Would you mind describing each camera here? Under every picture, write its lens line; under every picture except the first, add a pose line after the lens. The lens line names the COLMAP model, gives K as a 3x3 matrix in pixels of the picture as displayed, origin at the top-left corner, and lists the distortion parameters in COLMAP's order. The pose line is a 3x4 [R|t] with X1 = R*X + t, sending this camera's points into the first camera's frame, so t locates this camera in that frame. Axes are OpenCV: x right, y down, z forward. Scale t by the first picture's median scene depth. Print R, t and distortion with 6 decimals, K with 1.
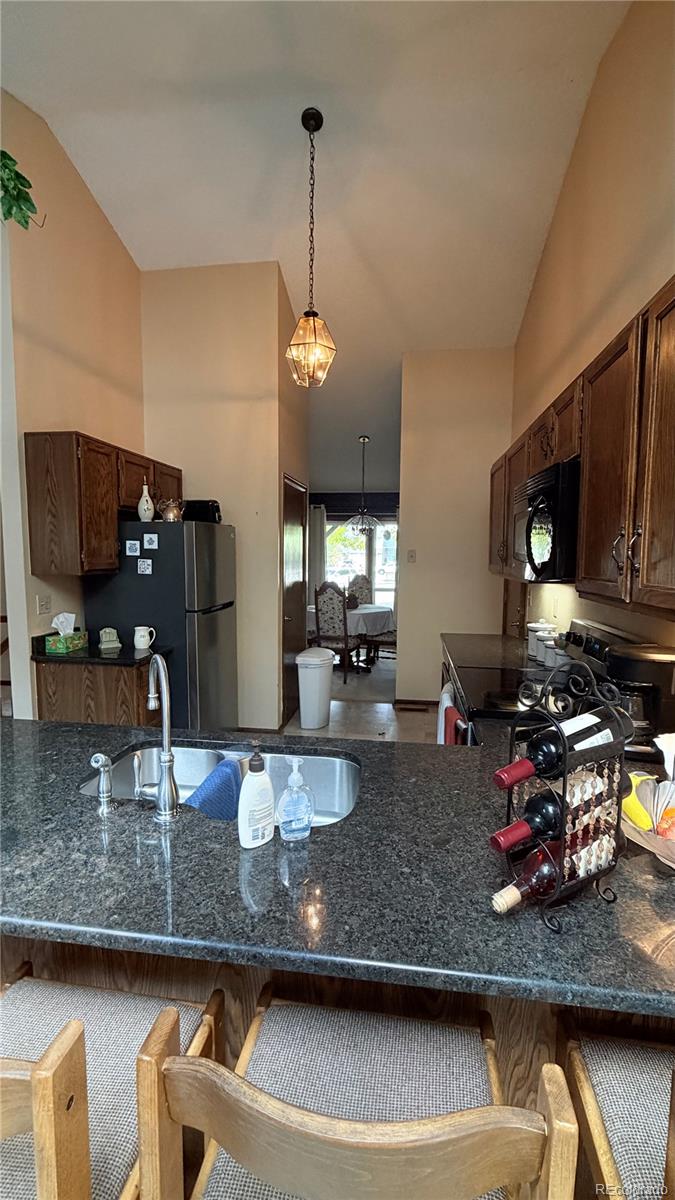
lens RADIAL K [[521.4, 0, 335.5], [0, 521.4, 599.7], [0, 0, 1]] dist [-0.002724, -0.000062]
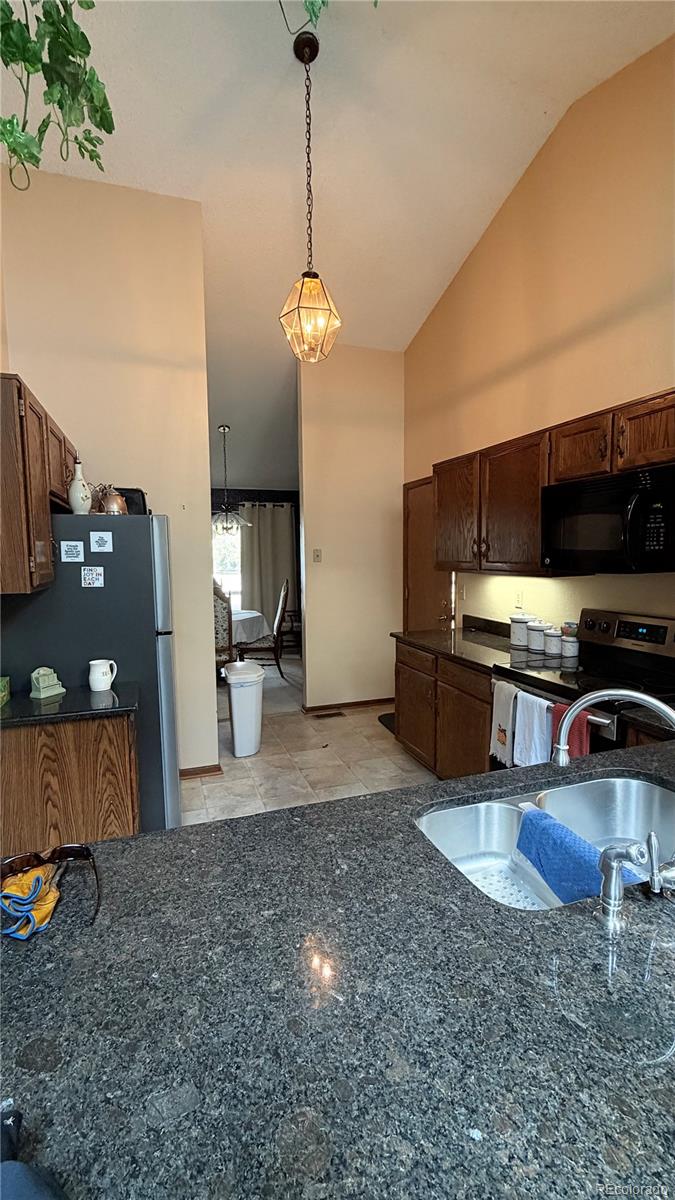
lens RADIAL K [[521.4, 0, 336.2], [0, 521.4, 599.6], [0, 0, 1]] dist [-0.002724, -0.000062]
pose [[0.887801, -0.061050, 0.456160, -0.399915], [0.061607, 0.998007, 0.013665, -0.021201], [-0.456085, 0.015971, 0.889793, 0.206462]]
